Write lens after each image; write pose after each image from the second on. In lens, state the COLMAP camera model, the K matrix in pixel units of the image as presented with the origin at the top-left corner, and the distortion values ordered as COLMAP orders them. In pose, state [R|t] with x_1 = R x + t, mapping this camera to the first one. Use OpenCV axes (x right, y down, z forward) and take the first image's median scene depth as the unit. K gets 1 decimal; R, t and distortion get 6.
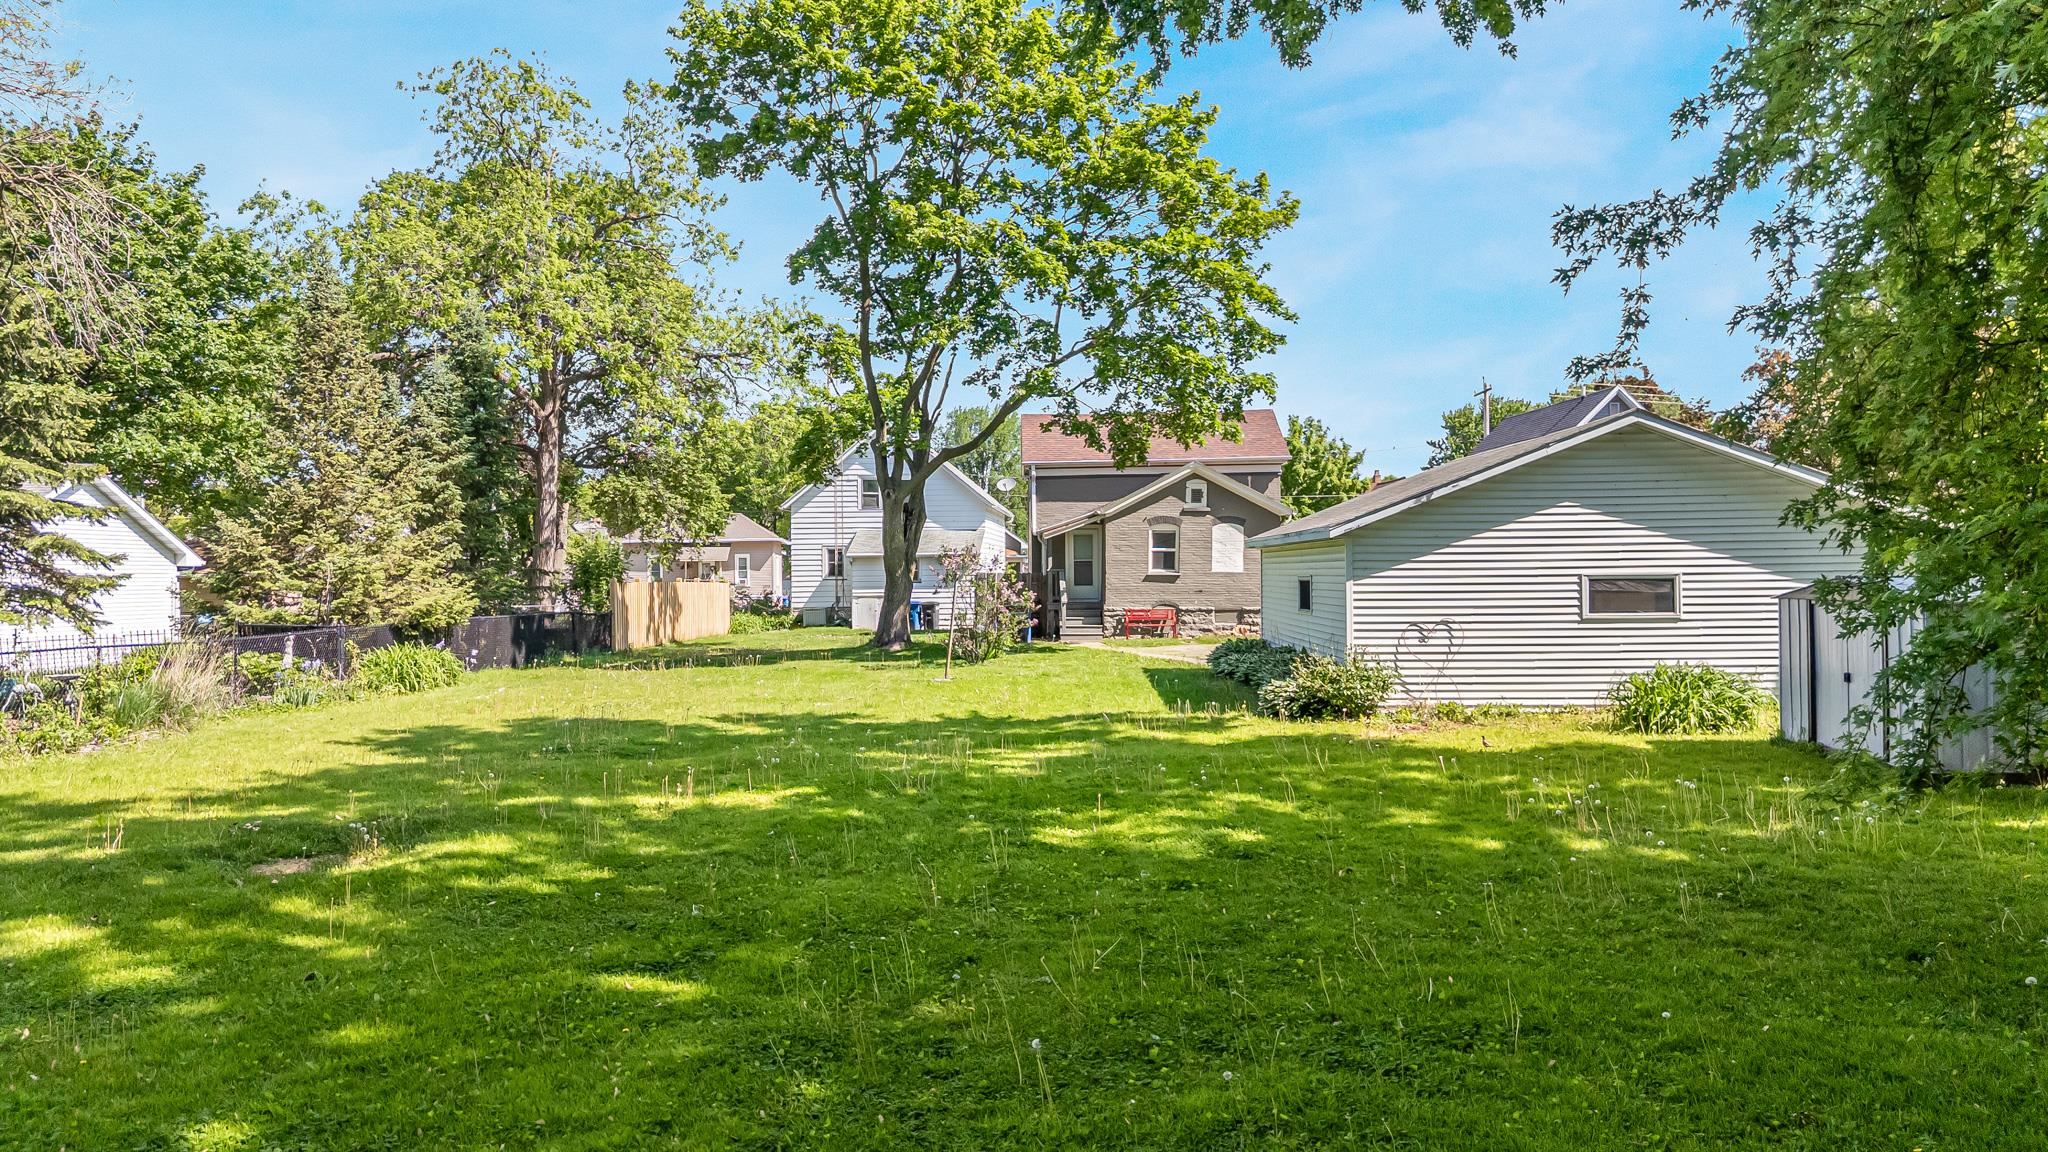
lens RADIAL K [[1533.7, 0, 1024.0], [0, 1533.7, 576.0], [0, 0, 1]] dist [0.041061, -0.001839]
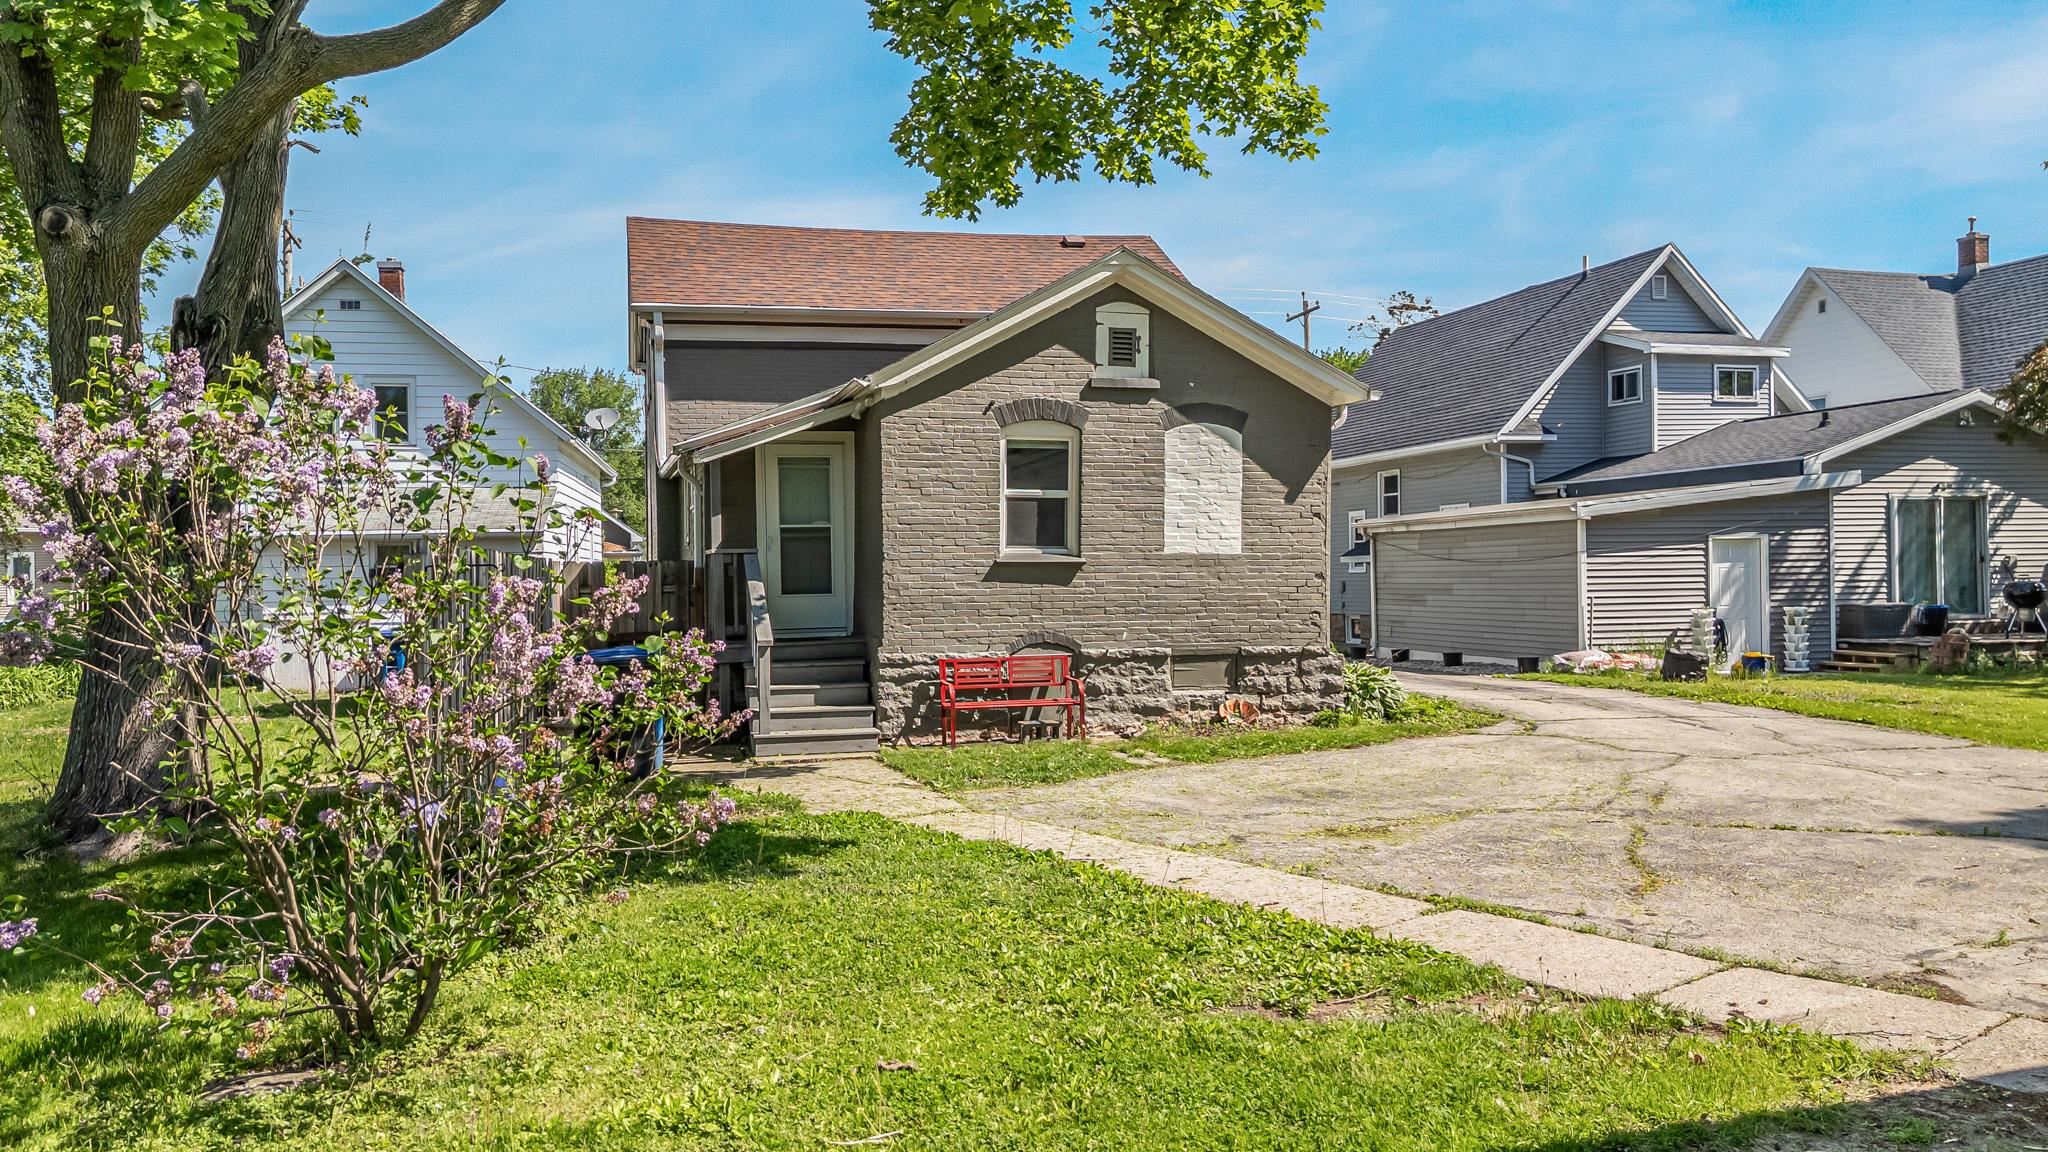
lens RADIAL K [[1533.7, 0, 1024.0], [0, 1533.7, 576.0], [0, 0, 1]] dist [0.041061, -0.001839]
pose [[0.969310, -0.006653, 0.245751, -0.001497], [0.008126, 0.999955, -0.004979, 0.004420], [-0.245706, 0.006823, 0.969320, 0.648850]]
